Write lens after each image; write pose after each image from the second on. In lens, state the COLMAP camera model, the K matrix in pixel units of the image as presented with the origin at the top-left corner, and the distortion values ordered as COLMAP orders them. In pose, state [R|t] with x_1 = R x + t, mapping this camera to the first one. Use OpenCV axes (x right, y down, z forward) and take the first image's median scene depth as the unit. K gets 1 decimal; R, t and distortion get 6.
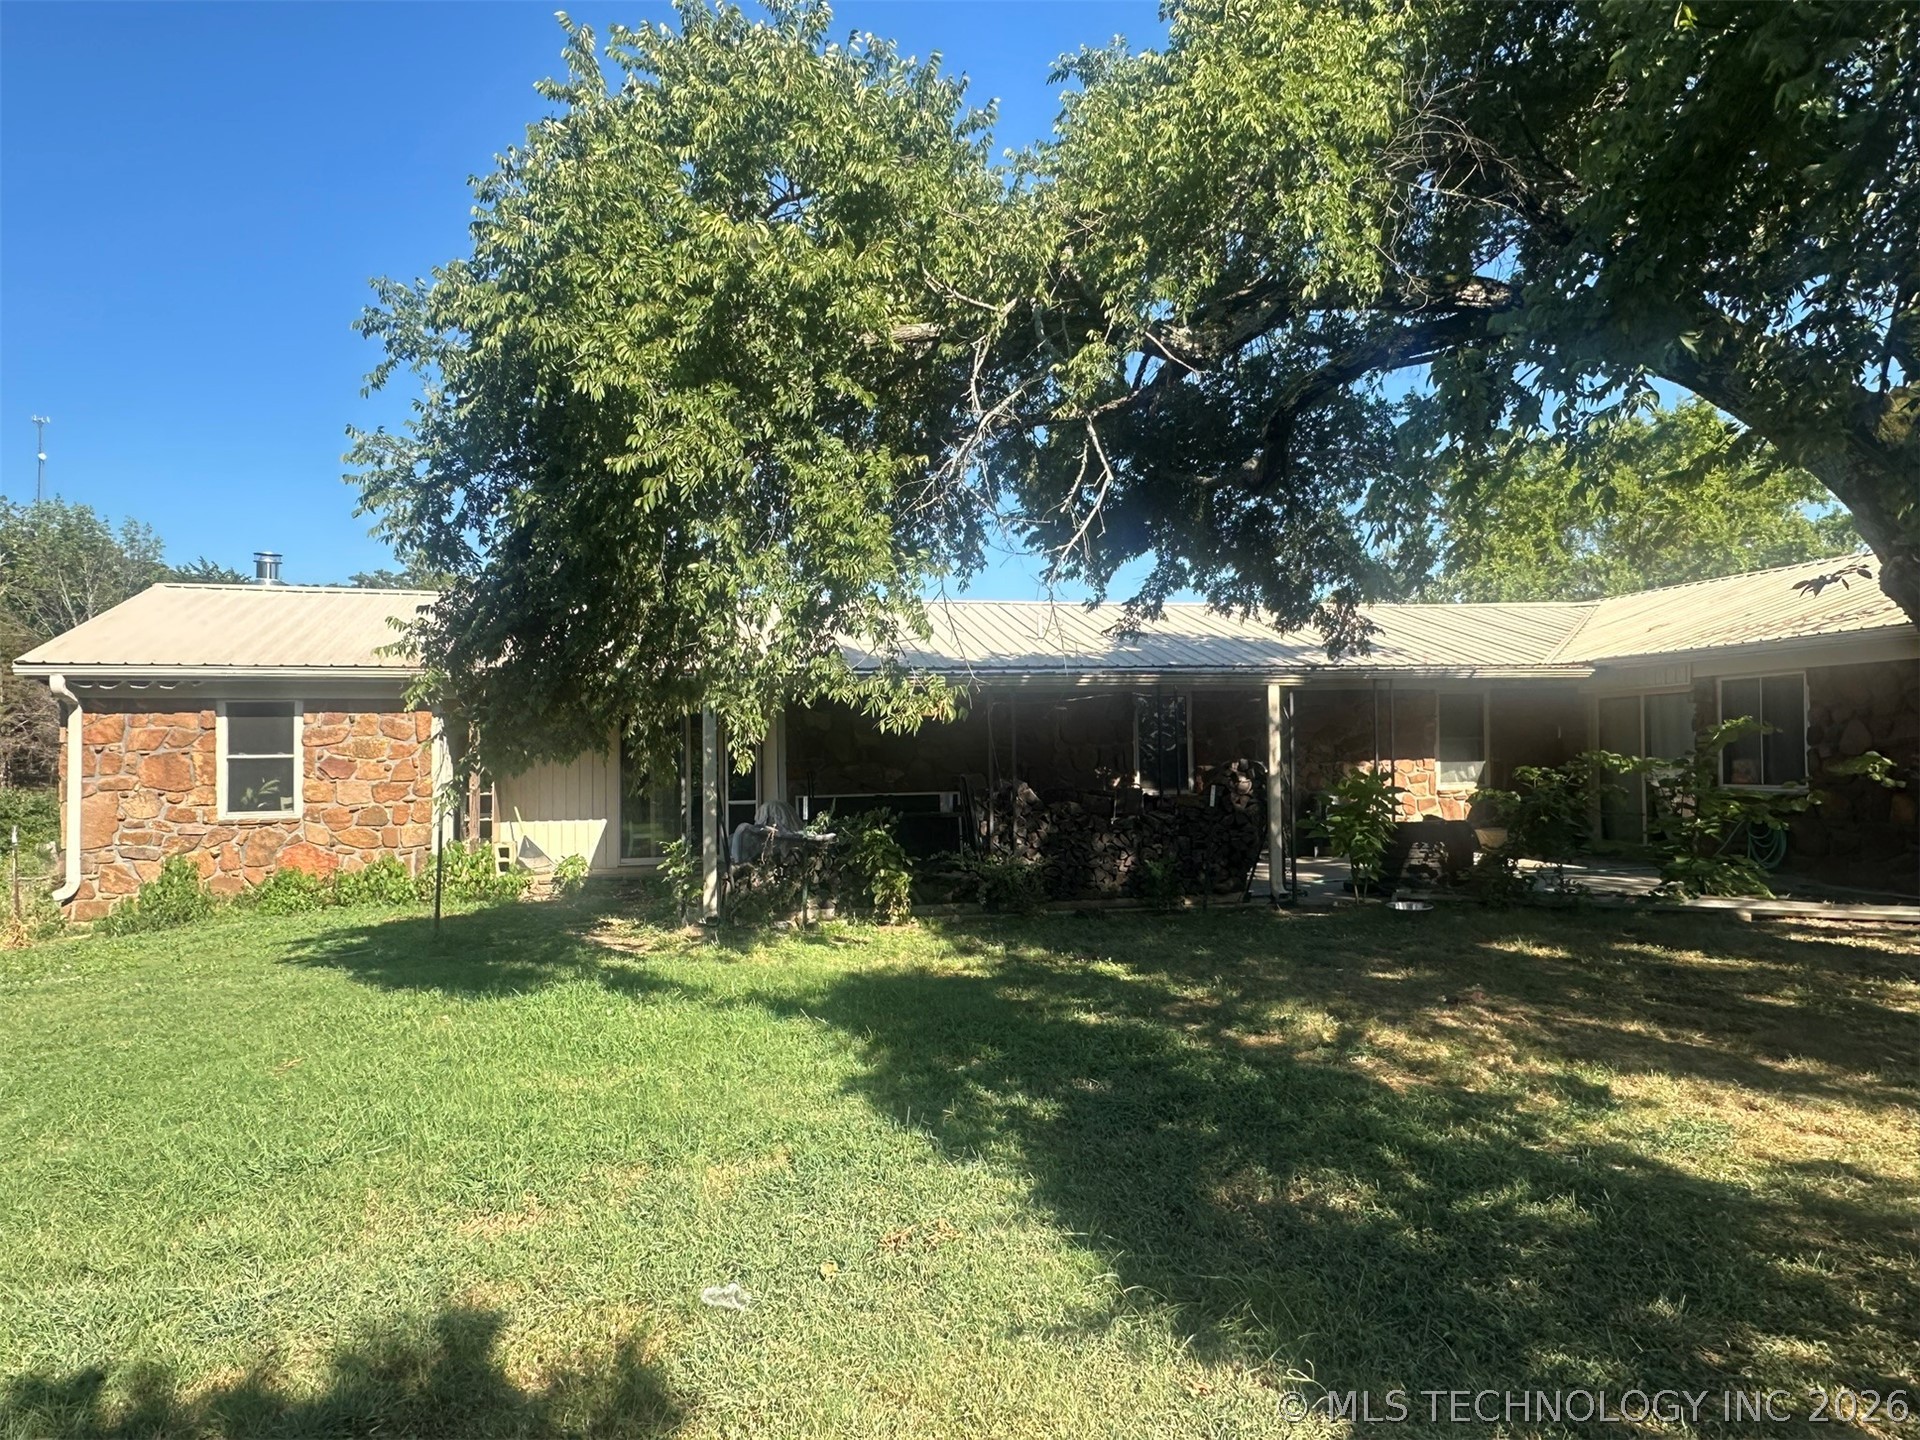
lens RADIAL K [[1270.5, 0, 968.5], [0, 1270.5, 736.6], [0, 0, 1]] dist [0.056362, 0.000466]
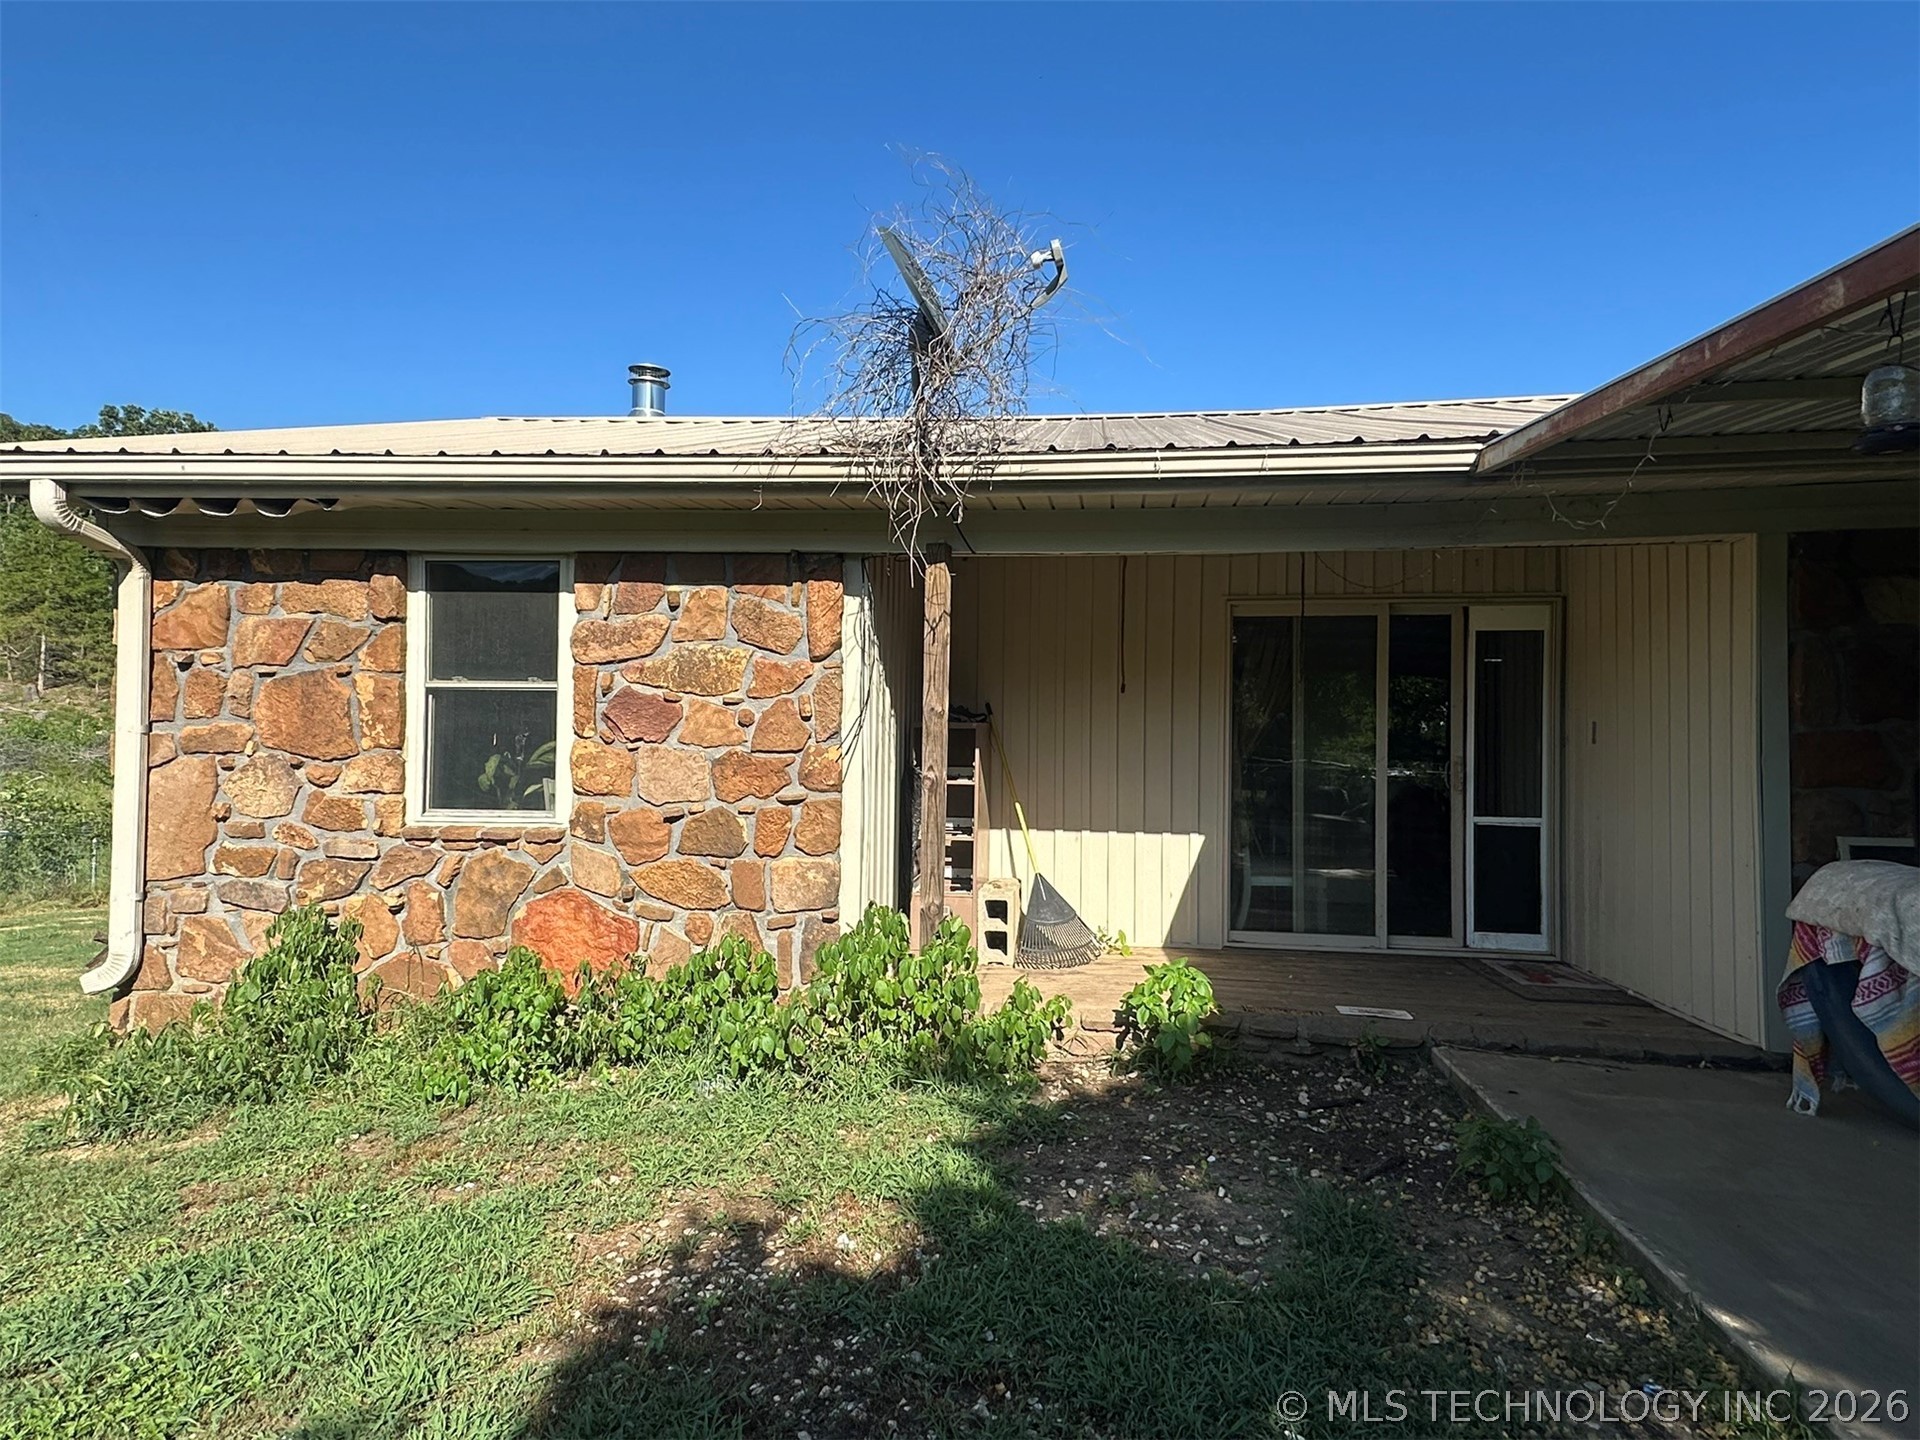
lens RADIAL K [[1062.8, 0, 959.4], [0, 1062.8, 711.5], [0, 0, 1]] dist [-0.002268, -0.000147]
pose [[0.934391, 0.022148, -0.355559, -0.271603], [-0.018942, 0.999742, 0.012496, 0.016854], [0.355745, -0.004942, 0.934570, 0.719879]]
